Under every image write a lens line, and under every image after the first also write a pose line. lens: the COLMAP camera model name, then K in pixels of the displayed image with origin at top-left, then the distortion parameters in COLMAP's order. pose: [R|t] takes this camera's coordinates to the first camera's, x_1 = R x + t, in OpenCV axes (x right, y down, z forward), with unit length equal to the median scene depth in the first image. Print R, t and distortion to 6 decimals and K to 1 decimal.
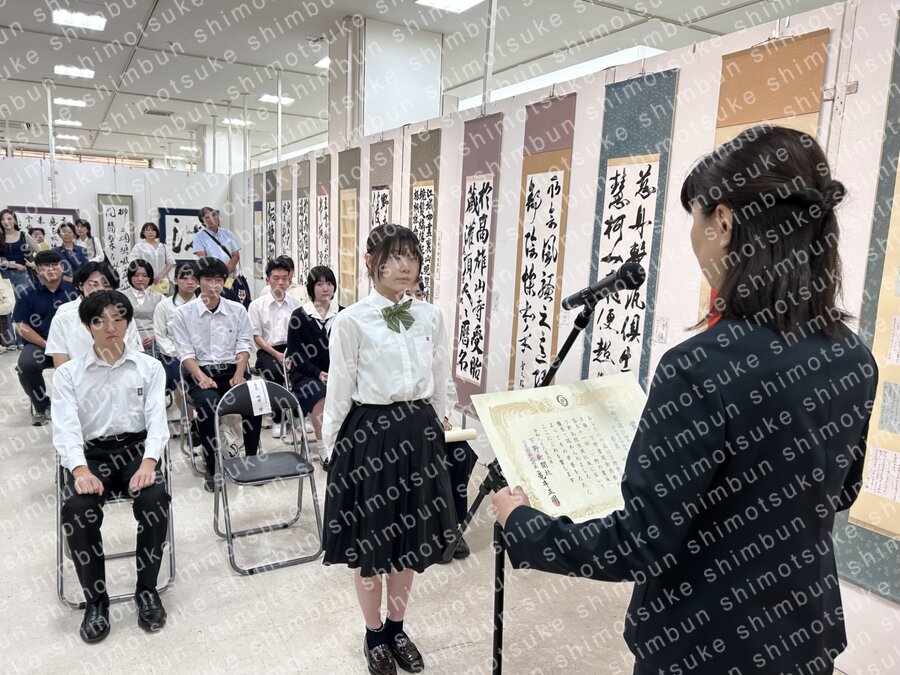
lens RADIAL K [[675.7, 0, 452.3], [0, 675.7, 344.5], [0, 0, 1]] dist [0.039646, -0.046346]
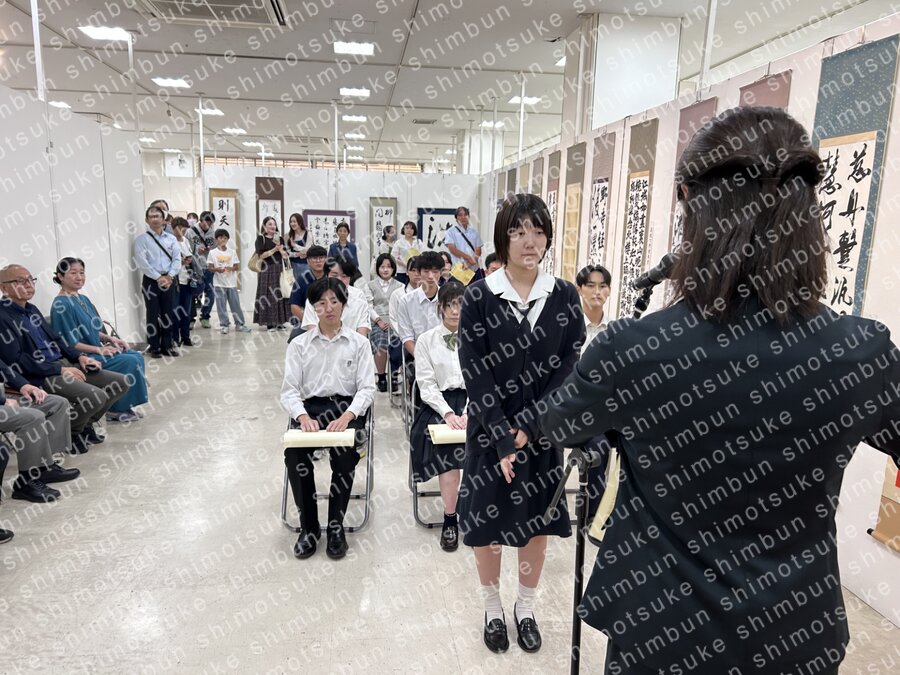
lens RADIAL K [[675.7, 0, 442.2], [0, 675.7, 342.8], [0, 0, 1]] dist [0.039646, -0.046346]
pose [[0.922904, 0.048485, -0.381965, 0.096048], [-0.046367, 0.998816, 0.014754, 0.006679], [0.382228, 0.004094, 0.924059, -0.027899]]
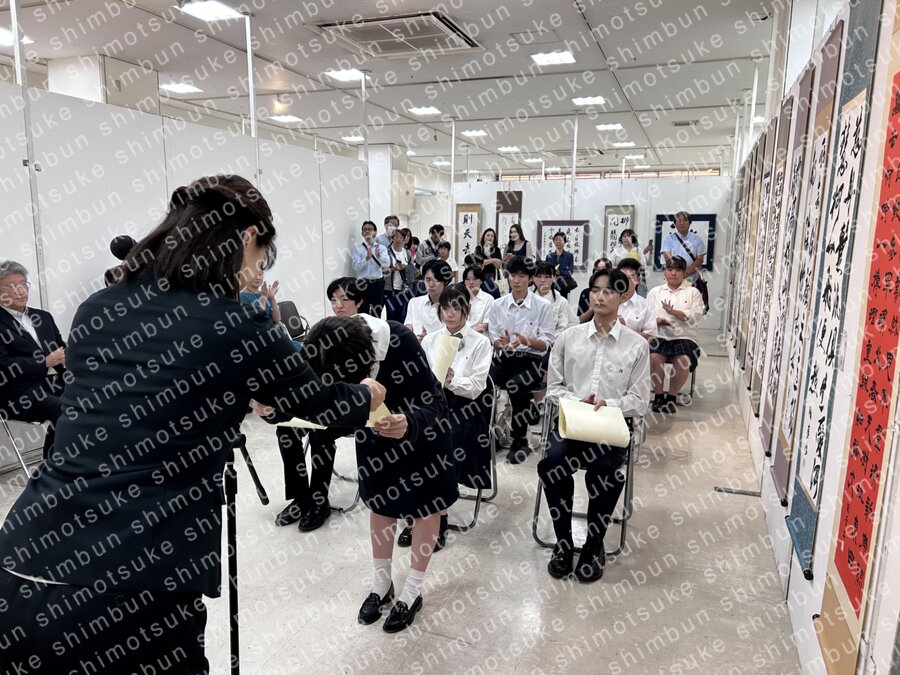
lens RADIAL K [[675.7, 0, 444.3], [0, 675.7, 345.5], [0, 0, 1]] dist [0.039646, -0.046346]
pose [[0.640364, 0.090749, -0.762691, 0.407703], [-0.100104, 0.994387, 0.034269, -0.007497], [0.761520, 0.054404, 0.645854, 0.188916]]
